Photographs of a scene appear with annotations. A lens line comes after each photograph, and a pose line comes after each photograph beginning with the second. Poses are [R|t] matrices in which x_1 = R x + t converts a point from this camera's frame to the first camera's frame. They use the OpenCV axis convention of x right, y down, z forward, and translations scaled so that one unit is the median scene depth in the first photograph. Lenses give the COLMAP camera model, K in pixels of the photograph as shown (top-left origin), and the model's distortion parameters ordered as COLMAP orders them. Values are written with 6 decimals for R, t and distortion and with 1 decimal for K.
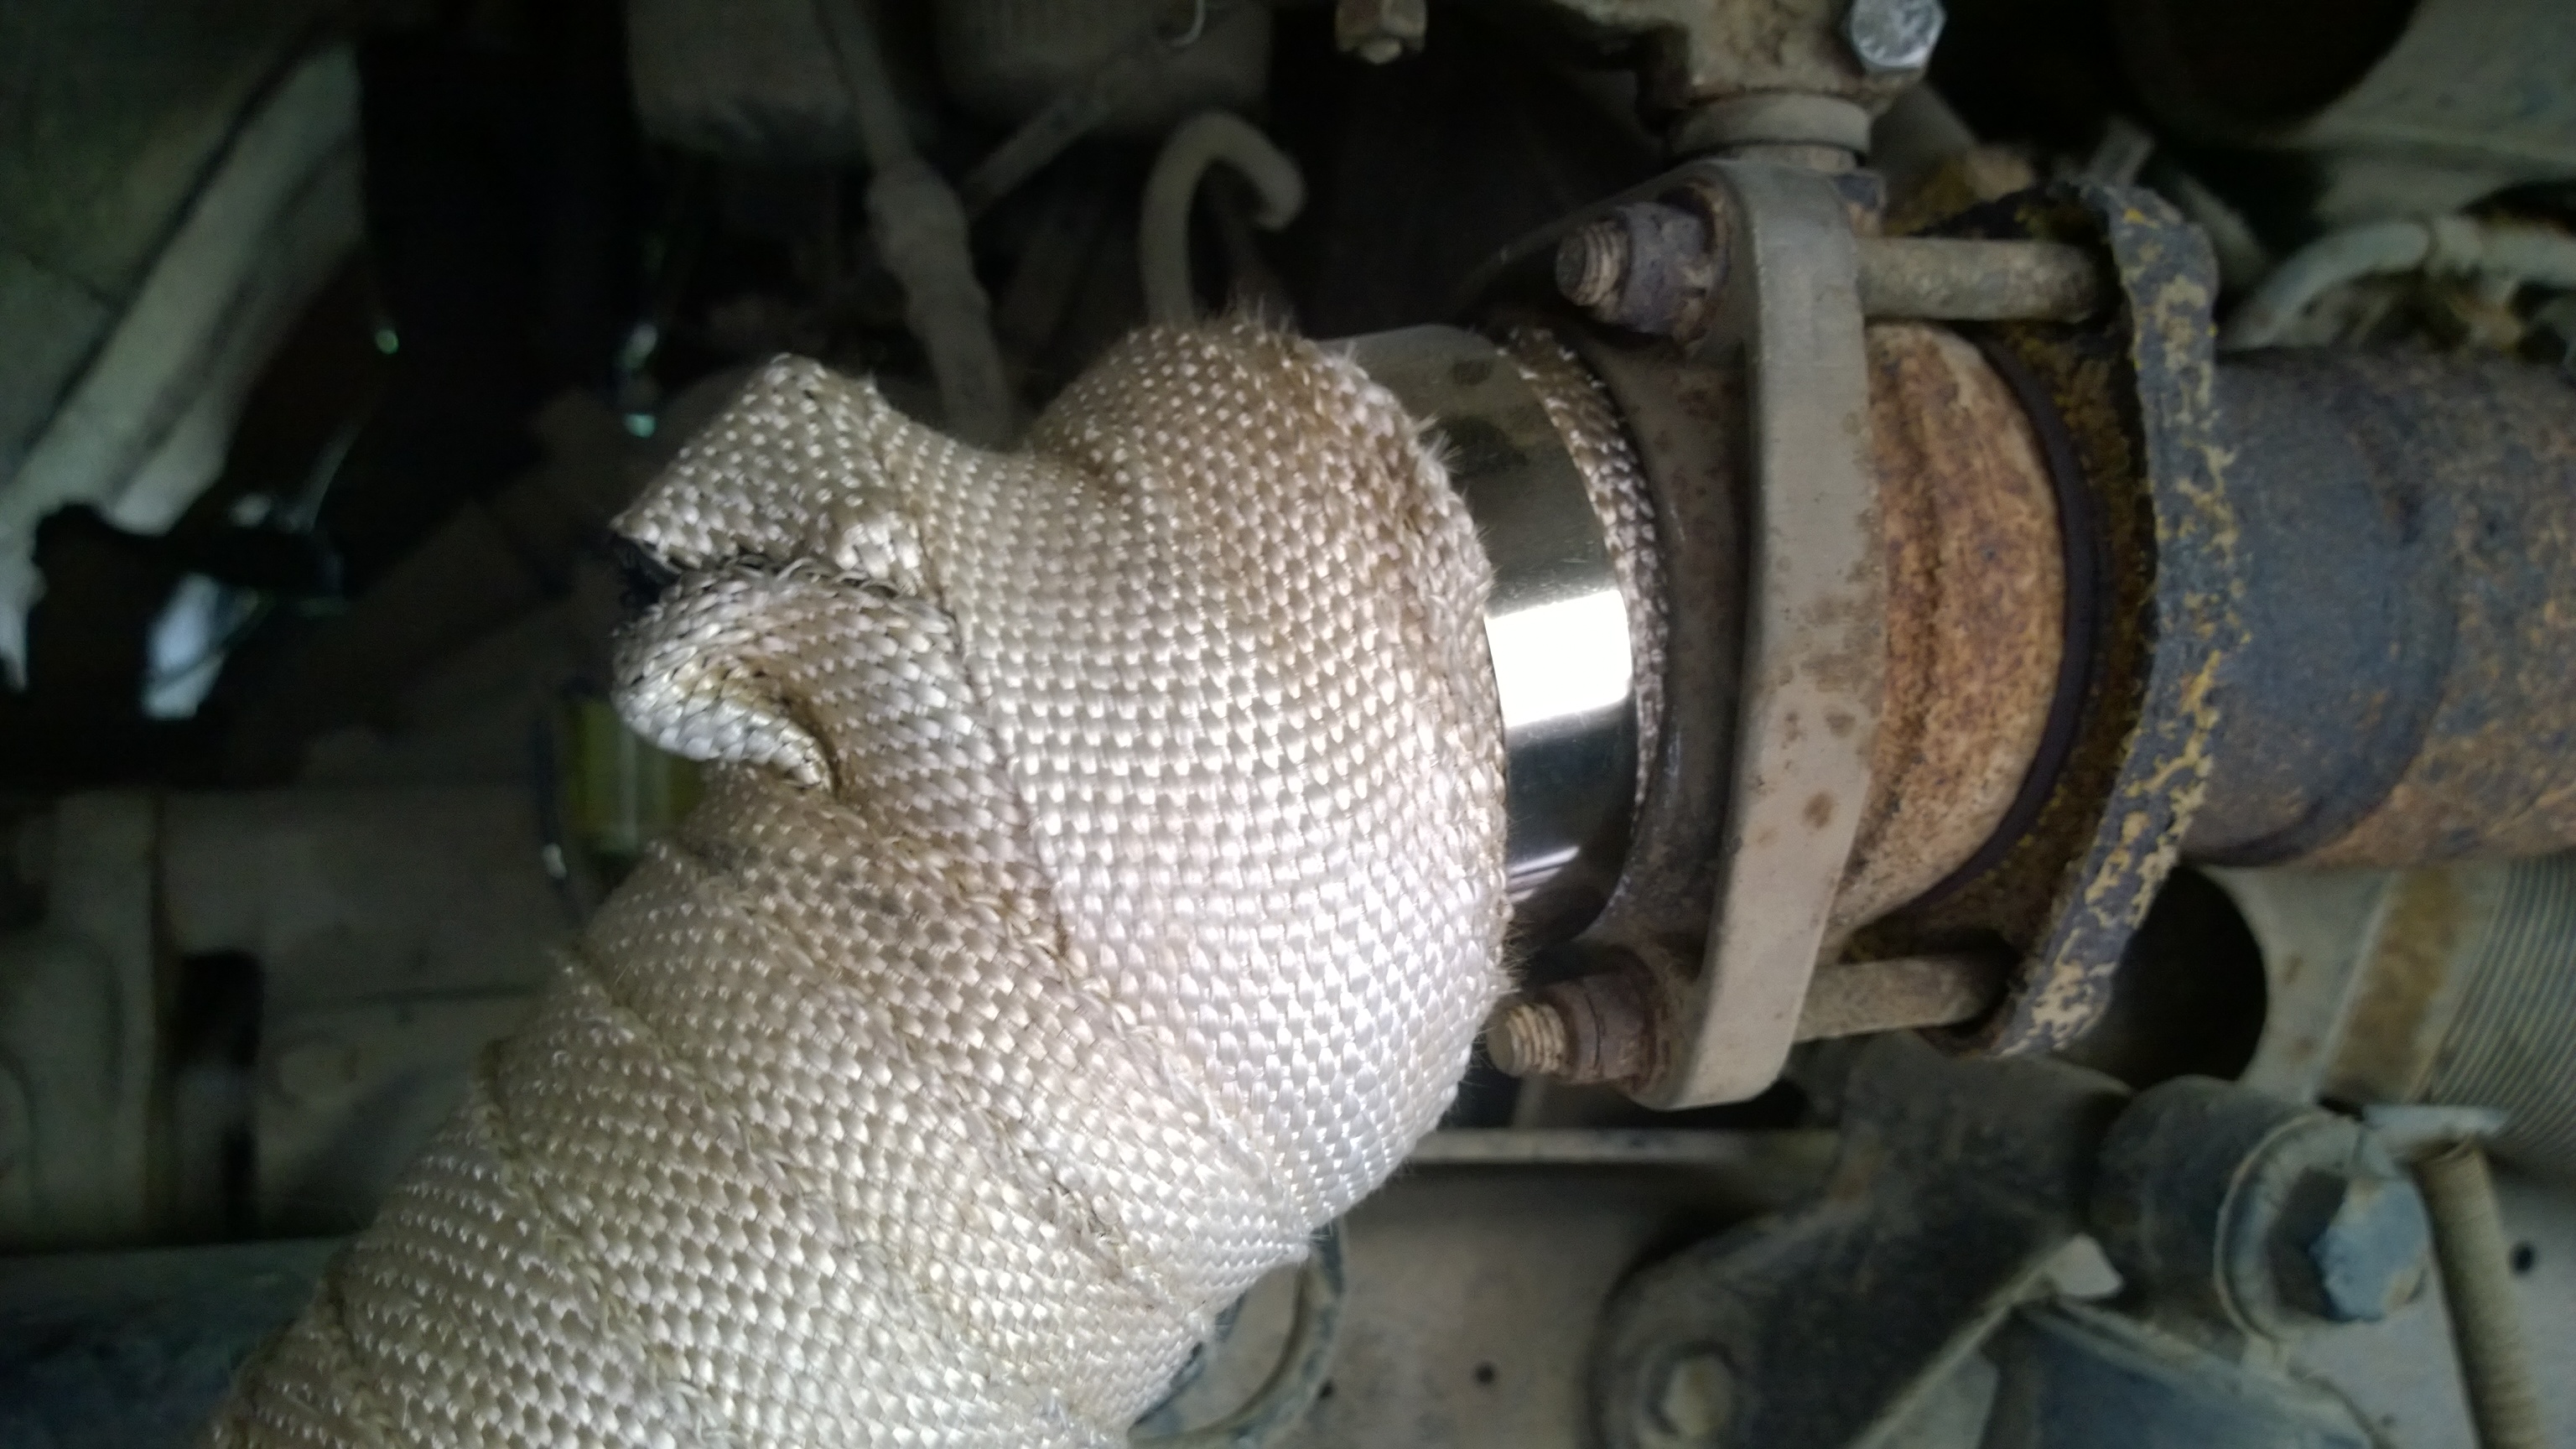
lens RADIAL K [[1924.3, 0, 1210.4], [0, 1924.3, 802.8], [0, 0, 1]] dist [0.054536, -0.069474]
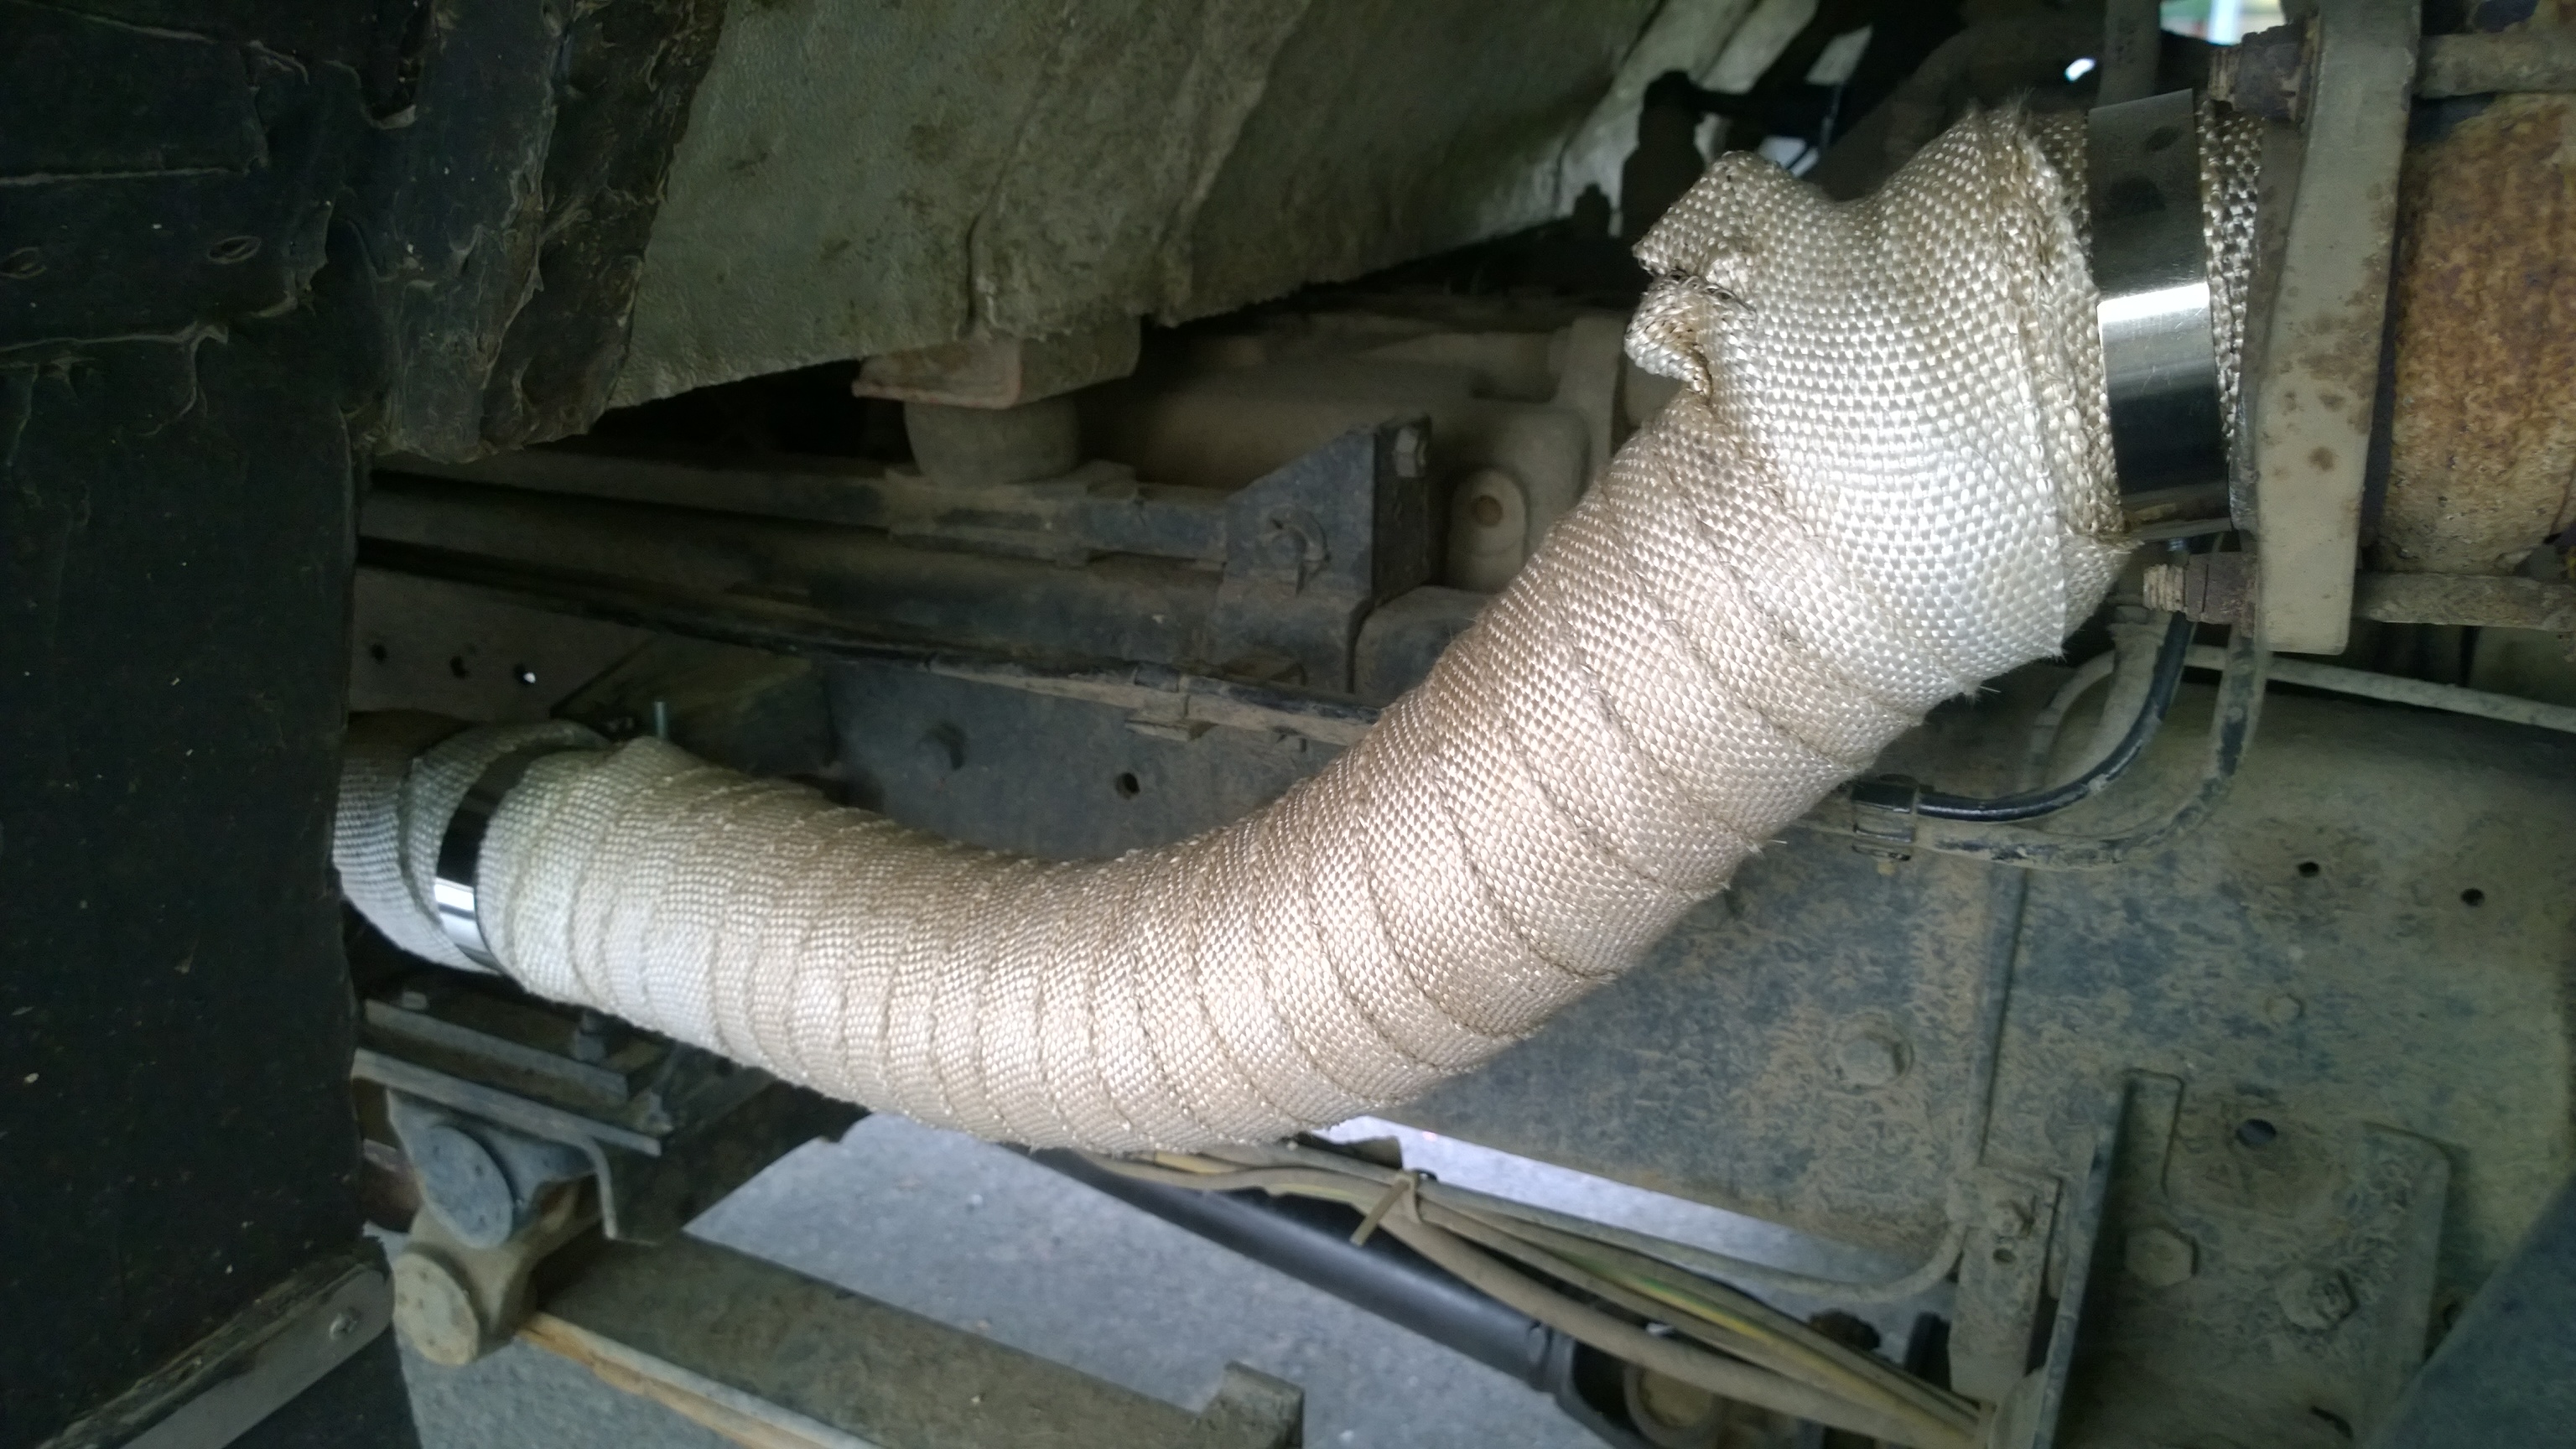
lens RADIAL K [[1924.3, 0, 1210.4], [0, 1924.3, 802.8], [0, 0, 1]] dist [0.054536, -0.069474]
pose [[0.666824, 0.236134, -0.706815, 0.955683], [-0.035855, 0.957538, 0.286069, -0.154722], [0.744352, -0.165415, 0.646976, -0.714547]]
